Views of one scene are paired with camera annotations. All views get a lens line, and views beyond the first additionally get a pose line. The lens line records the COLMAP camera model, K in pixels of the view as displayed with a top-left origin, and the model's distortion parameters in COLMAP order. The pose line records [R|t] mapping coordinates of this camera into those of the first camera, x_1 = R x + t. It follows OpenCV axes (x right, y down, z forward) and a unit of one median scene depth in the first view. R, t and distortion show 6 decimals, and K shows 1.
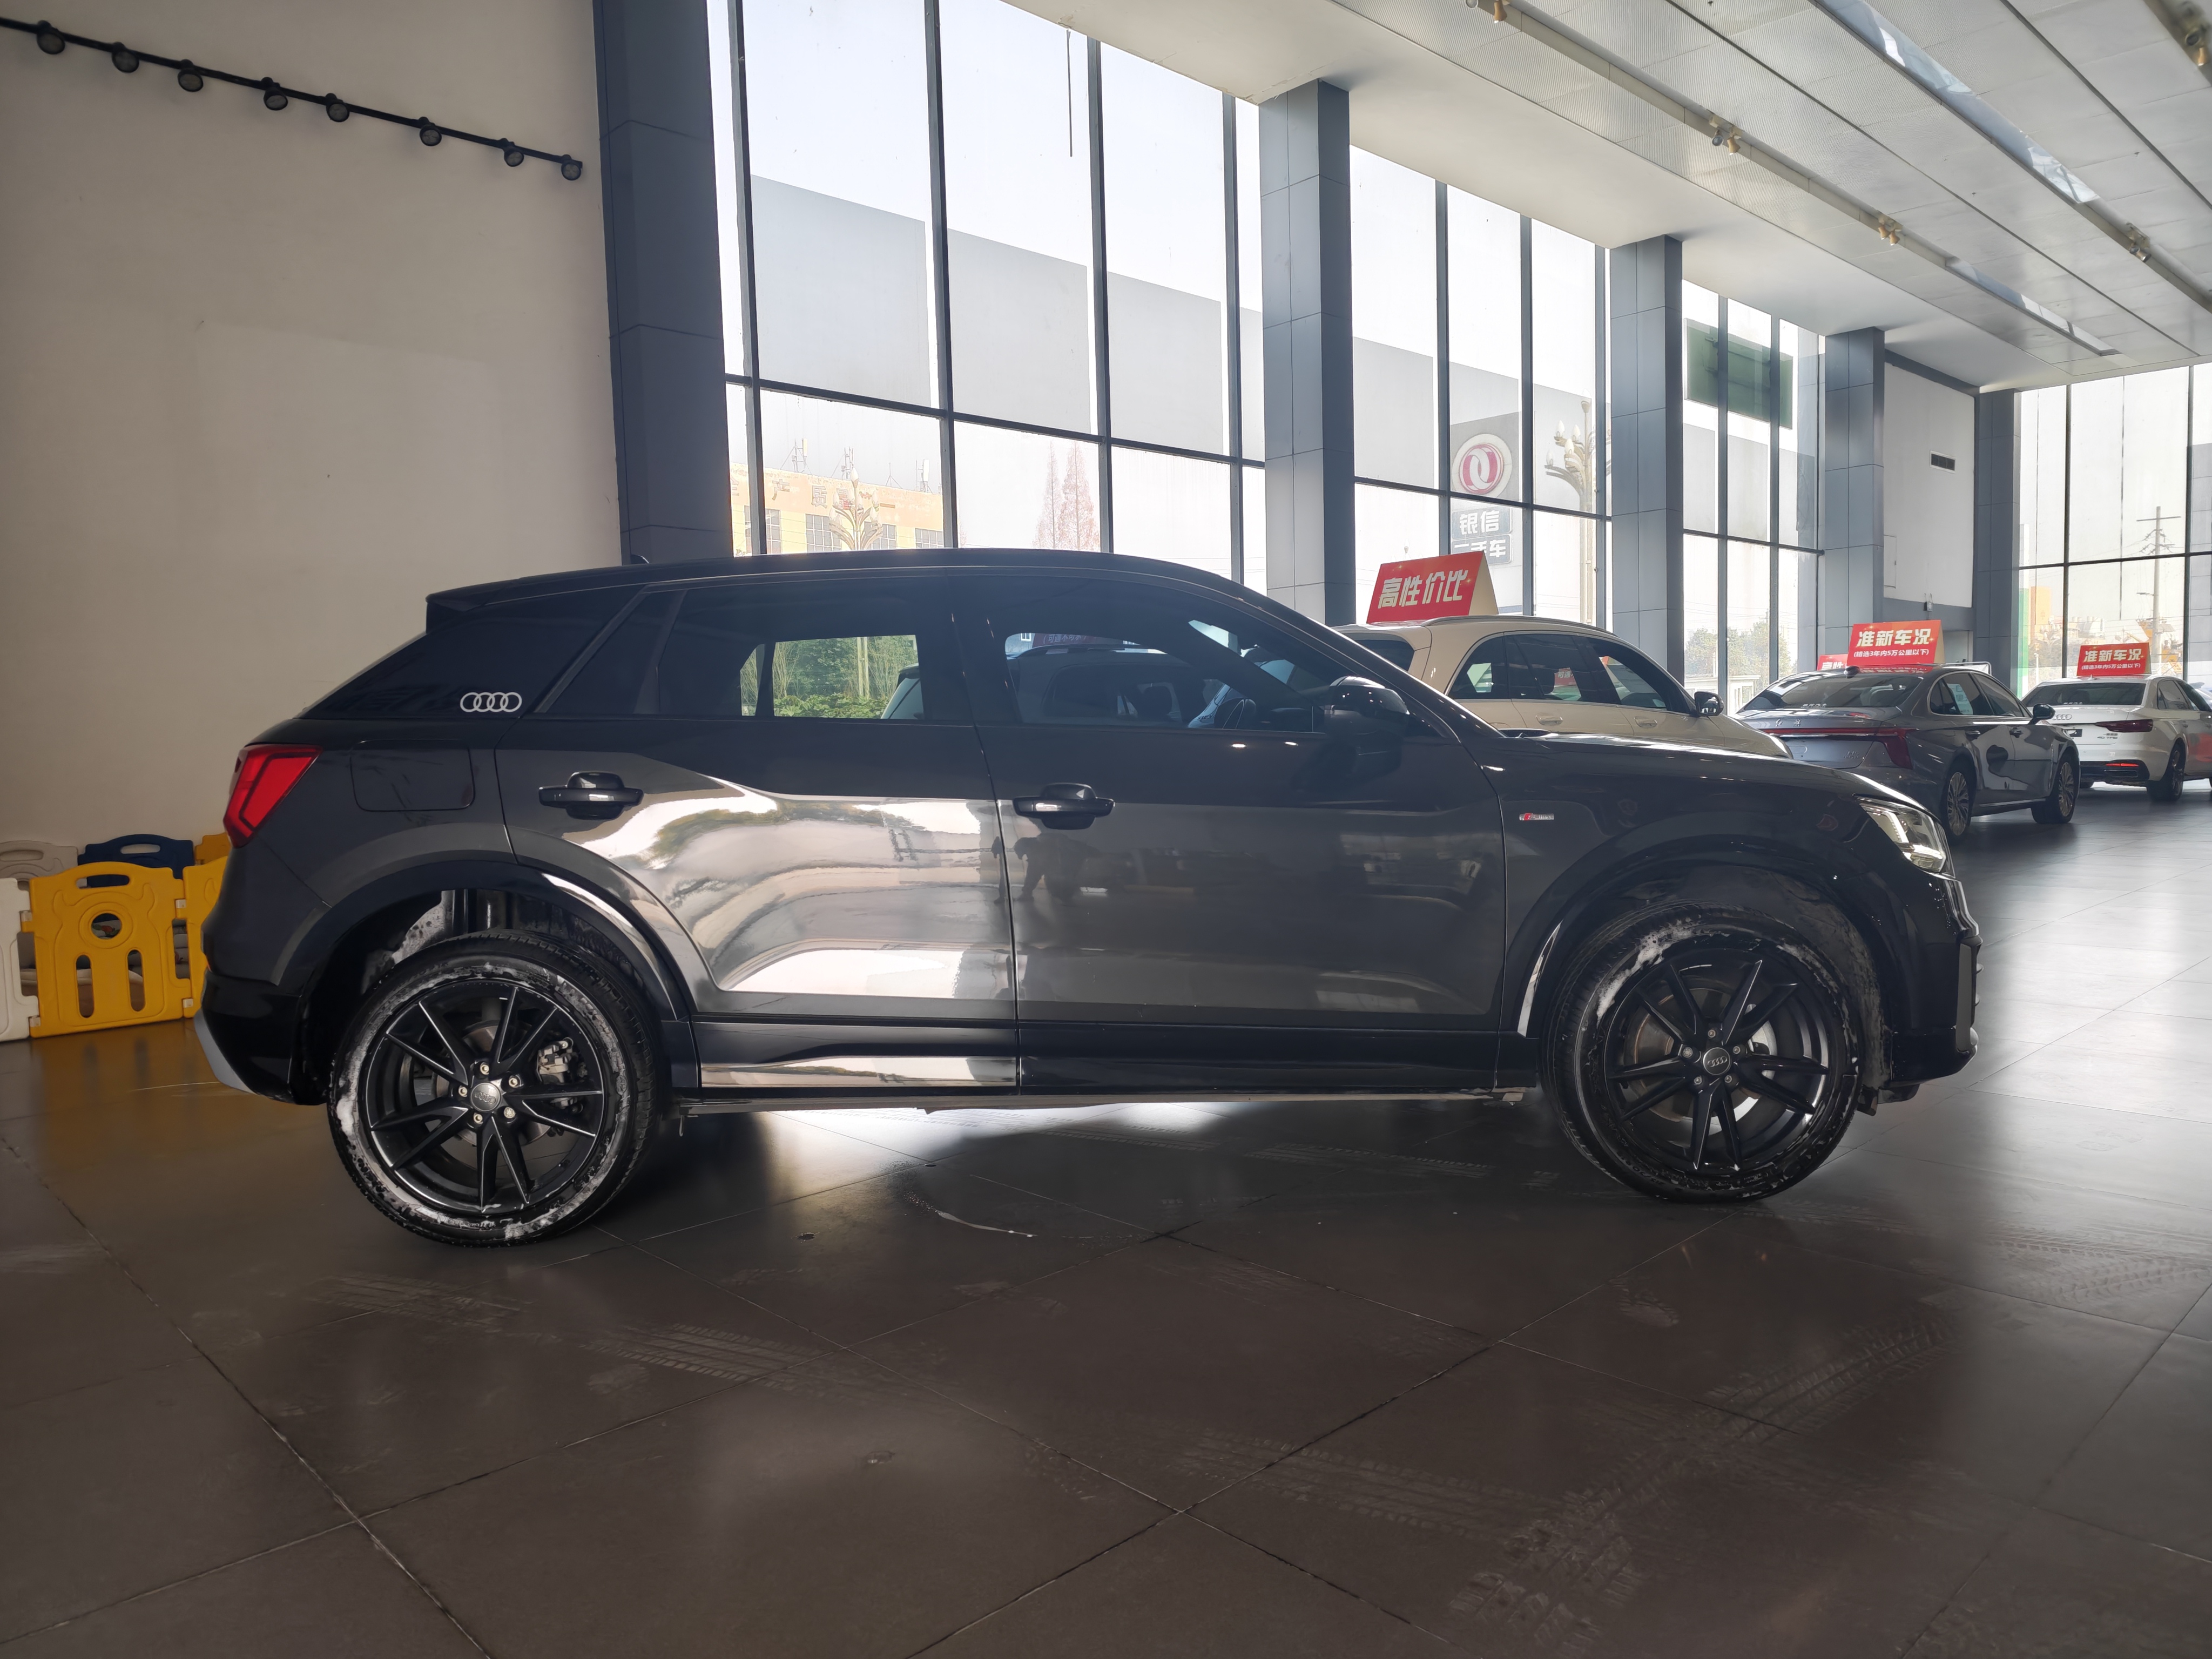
lens RADIAL K [[1514.3, 0, 1083.3], [0, 1514.3, 828.8], [0, 0, 1]] dist [0.009734, -0.019181]
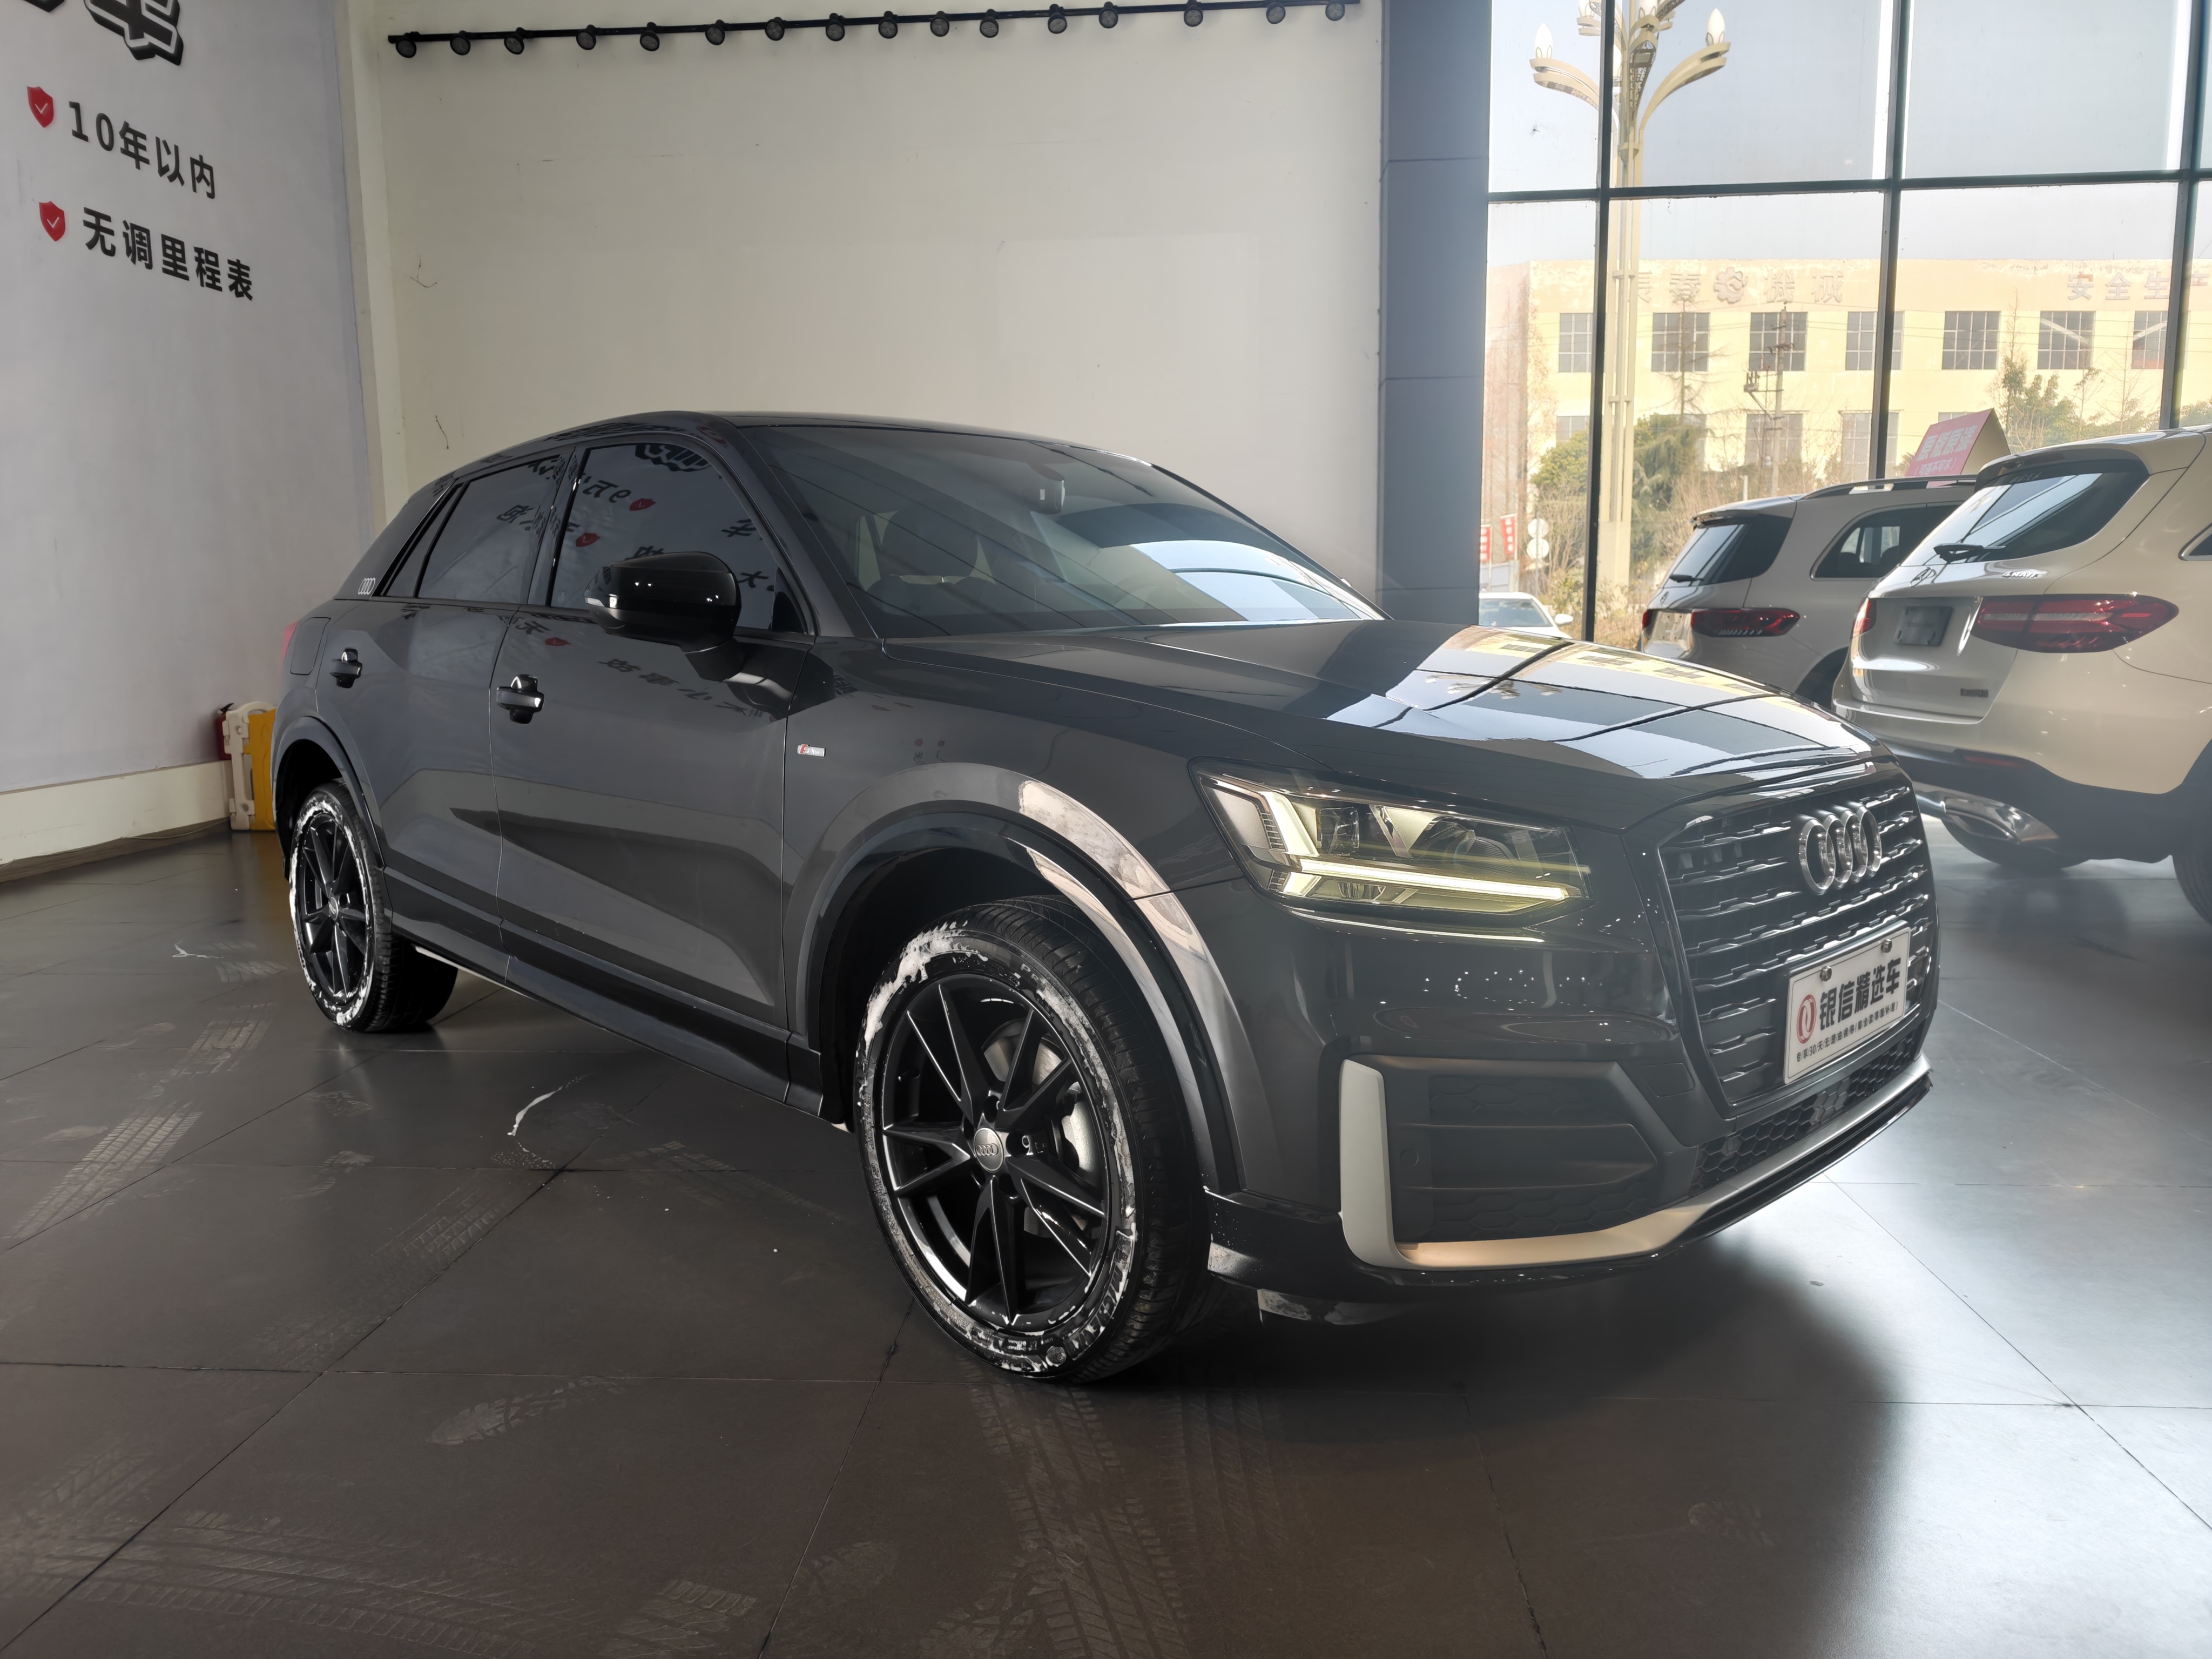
lens RADIAL K [[1514.3, 0, 1052.8], [0, 1514.3, 830.5], [0, 0, 1]] dist [0.009734, -0.019181]
pose [[0.656384, 0.113087, -0.745903, 0.889284], [-0.042469, 0.992672, 0.113127, -0.049894], [0.753231, -0.042577, 0.656377, 0.622048]]
